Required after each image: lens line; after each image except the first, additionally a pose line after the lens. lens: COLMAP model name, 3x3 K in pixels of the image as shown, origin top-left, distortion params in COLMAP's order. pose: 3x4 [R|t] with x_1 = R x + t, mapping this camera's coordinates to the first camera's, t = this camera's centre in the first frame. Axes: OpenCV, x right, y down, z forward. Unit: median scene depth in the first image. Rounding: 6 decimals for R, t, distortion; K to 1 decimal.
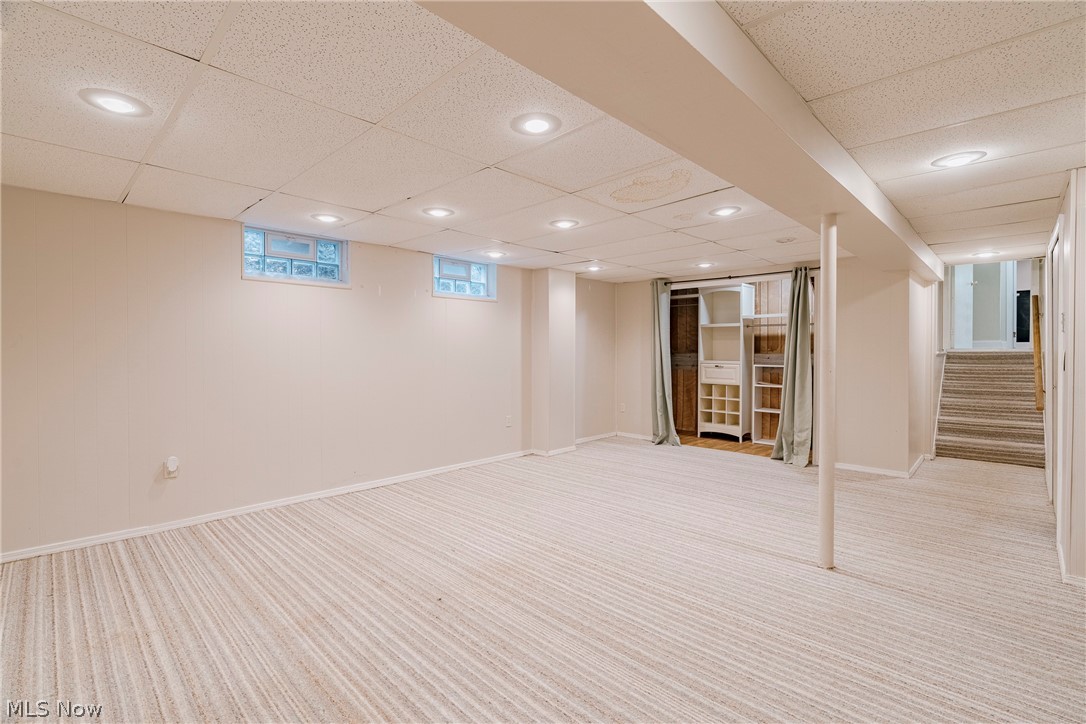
lens RADIAL K [[499.8, 0, 544.9], [0, 499.8, 358.6], [0, 0, 1]] dist [-0.003103, -0.000078]
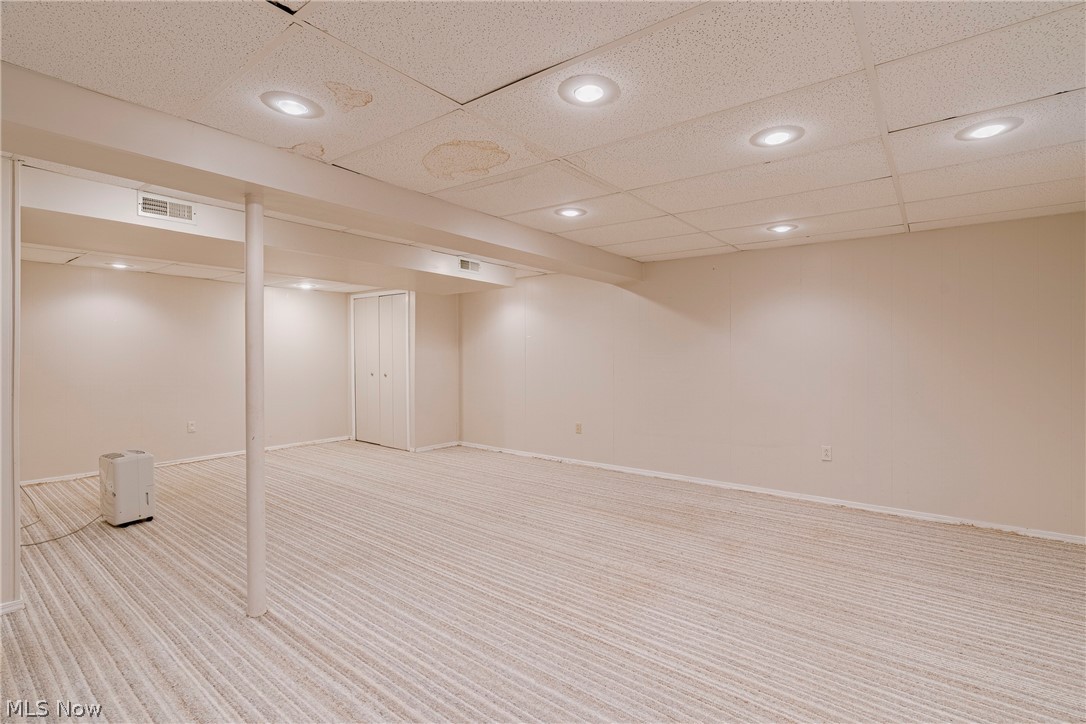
lens RADIAL K [[499.8, 0, 544.9], [0, 499.8, 358.6], [0, 0, 1]] dist [-0.003103, -0.000078]
pose [[-0.994624, -0.000712, -0.103548, 0.172094], [-0.003378, 0.999667, 0.025572, -0.036948], [0.103496, 0.025784, -0.994296, 1.923464]]
